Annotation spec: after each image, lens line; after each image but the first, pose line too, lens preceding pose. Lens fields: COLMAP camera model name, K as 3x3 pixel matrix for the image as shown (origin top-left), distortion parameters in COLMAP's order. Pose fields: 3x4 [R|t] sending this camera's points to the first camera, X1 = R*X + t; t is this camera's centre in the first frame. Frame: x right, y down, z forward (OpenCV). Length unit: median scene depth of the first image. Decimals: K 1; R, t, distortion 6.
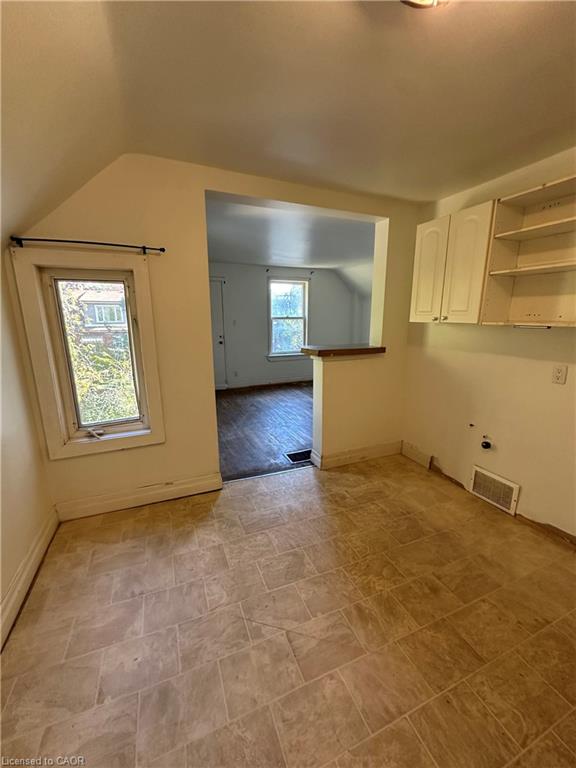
lens RADIAL K [[306.8, 0, 289.3], [0, 306.8, 383.2], [0, 0, 1]] dist [-0.013035, 0.004294]
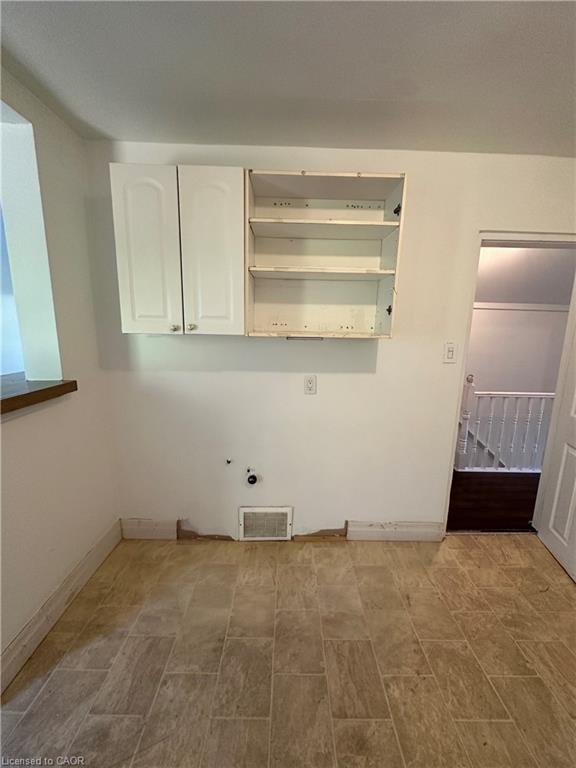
lens RADIAL K [[306.8, 0, 289.3], [0, 306.8, 383.2], [0, 0, 1]] dist [-0.013035, 0.004294]
pose [[0.382482, -0.162120, 0.909629, -0.033568], [0.182324, 0.978372, 0.097708, -0.118044], [-0.905796, 0.128476, 0.403768, 0.543654]]
